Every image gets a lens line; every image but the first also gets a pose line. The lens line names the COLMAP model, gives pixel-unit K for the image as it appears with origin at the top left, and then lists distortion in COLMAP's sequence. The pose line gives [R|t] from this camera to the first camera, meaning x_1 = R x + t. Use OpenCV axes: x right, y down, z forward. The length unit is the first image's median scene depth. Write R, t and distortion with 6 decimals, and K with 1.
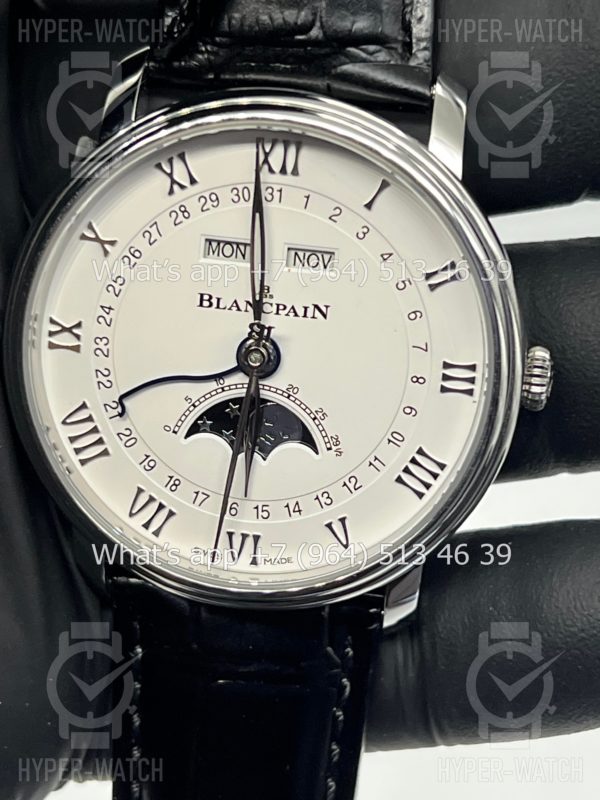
lens RADIAL K [[1919.0, 0, 302.8], [0, 1919.0, 397.7], [0, 0, 1]] dist [0.215789, 0.000000]
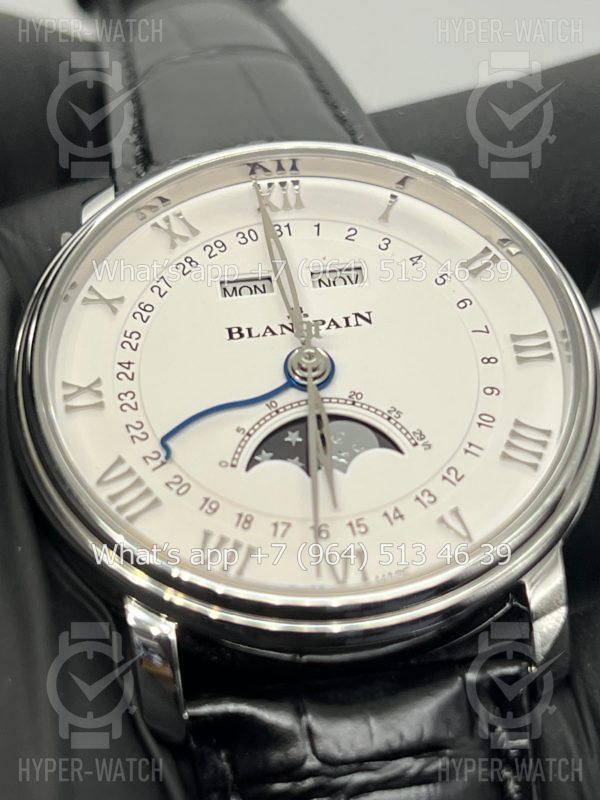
lens RADIAL K [[1919.0, 0, 295.0], [0, 1919.0, 396.3], [0, 0, 1]] dist [0.215789, 0.000000]
pose [[0.961508, -0.125693, 0.244342, -0.244341], [0.257797, 0.720393, -0.643875, 0.548862], [-0.095092, 0.682082, 0.725067, 0.371808]]
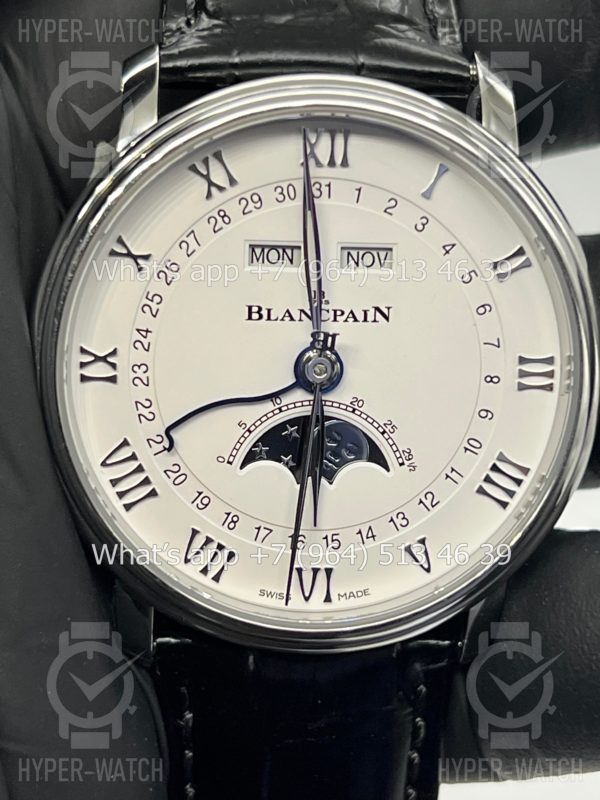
lens RADIAL K [[1919.0, 0, 300.3], [0, 1919.0, 398.7], [0, 0, 1]] dist [0.215789, 0.000000]
pose [[0.977944, -0.087174, 0.189805, -0.203987], [0.098666, 0.993764, -0.051941, 0.038439], [-0.184094, 0.069523, 0.980447, 0.113581]]
